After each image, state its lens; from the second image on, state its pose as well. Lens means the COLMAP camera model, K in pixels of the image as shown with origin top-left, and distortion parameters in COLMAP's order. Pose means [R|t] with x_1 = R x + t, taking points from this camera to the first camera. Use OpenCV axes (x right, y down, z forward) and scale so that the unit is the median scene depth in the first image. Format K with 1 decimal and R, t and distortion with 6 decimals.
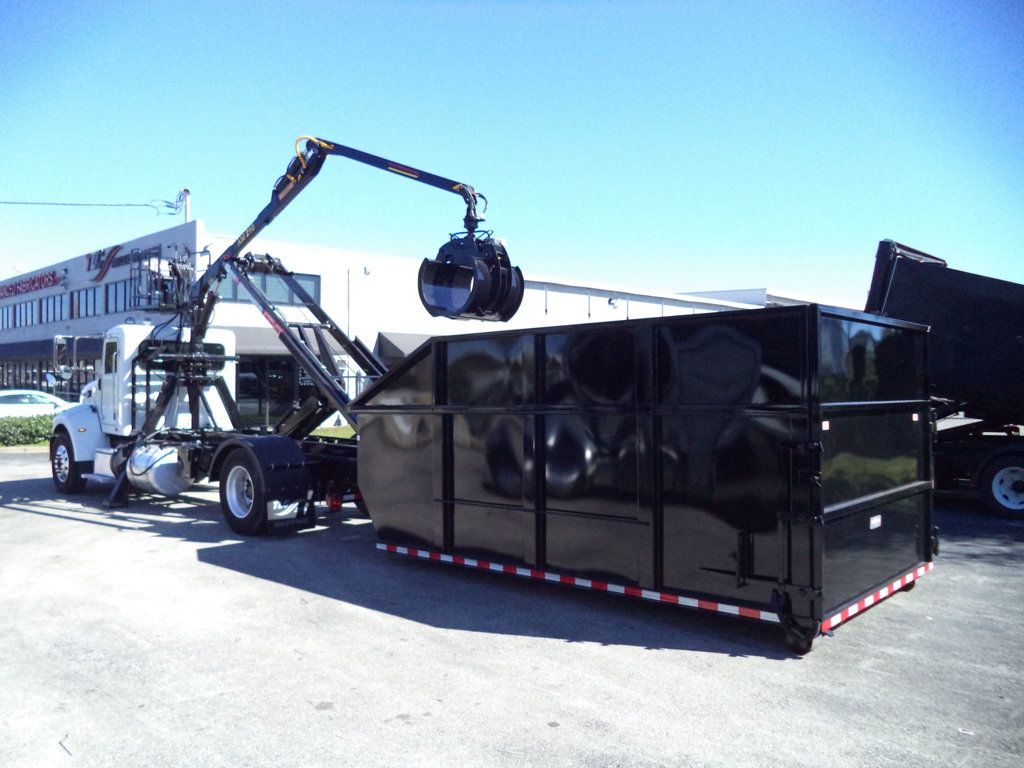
lens RADIAL K [[831.4, 0, 503.1], [0, 831.4, 377.6], [0, 0, 1]] dist [-0.021982, 0.006215]
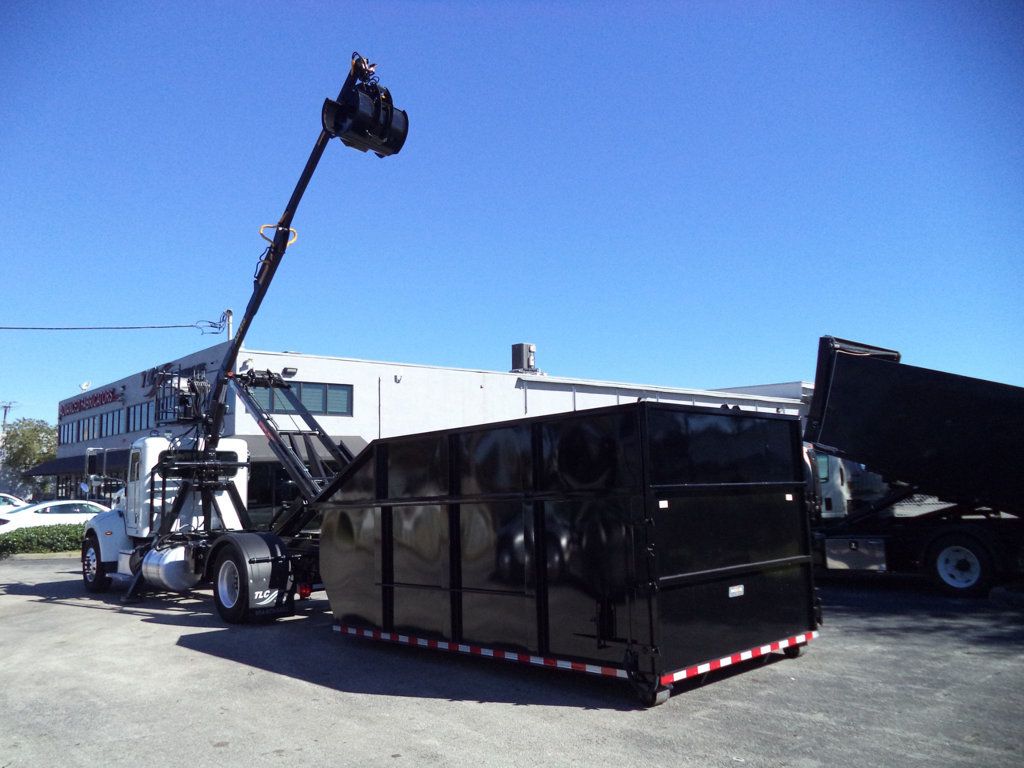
lens RADIAL K [[831.4, 0, 499.7], [0, 831.4, 363.8], [0, 0, 1]] dist [-0.021982, 0.006215]
pose [[0.996689, -0.037697, -0.072037, 0.106409], [0.027411, 0.989942, -0.138792, 0.007274], [0.076545, 0.136358, 0.987698, -0.087861]]
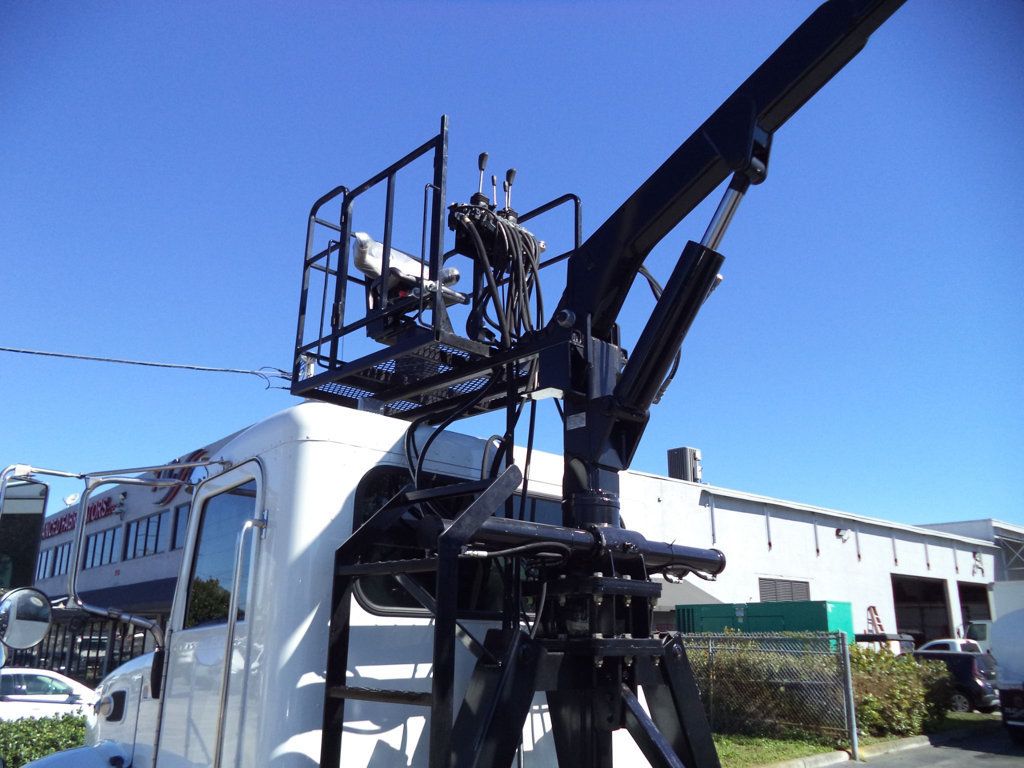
lens RADIAL K [[831.4, 0, 509.2], [0, 831.4, 369.7], [0, 0, 1]] dist [-0.021982, 0.006215]
pose [[0.998001, -0.027578, -0.056859, -0.395410], [0.008405, 0.949685, -0.313095, 0.000508], [0.062633, 0.311992, 0.948018, 0.802762]]
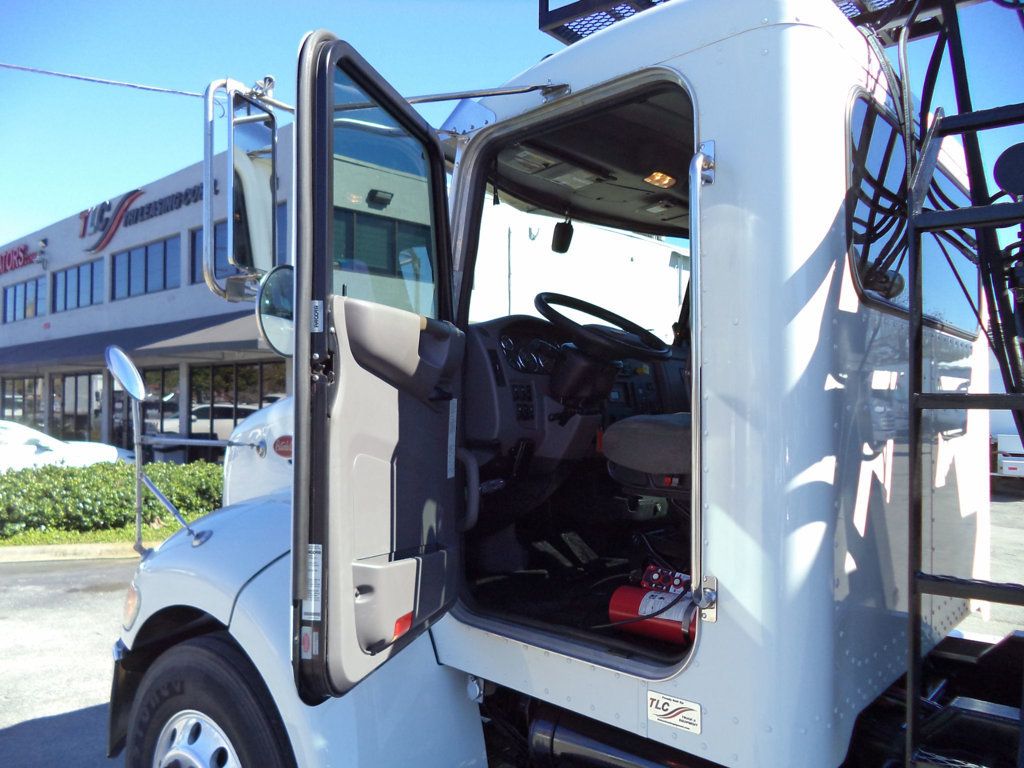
lens RADIAL K [[831.4, 0, 516.2], [0, 831.4, 382.6], [0, 0, 1]] dist [-0.021982, 0.006215]
pose [[0.998562, -0.001766, 0.053581, -0.520582], [0.003171, 0.999653, -0.026145, 0.013121], [-0.053516, 0.026278, 0.998221, 0.888777]]
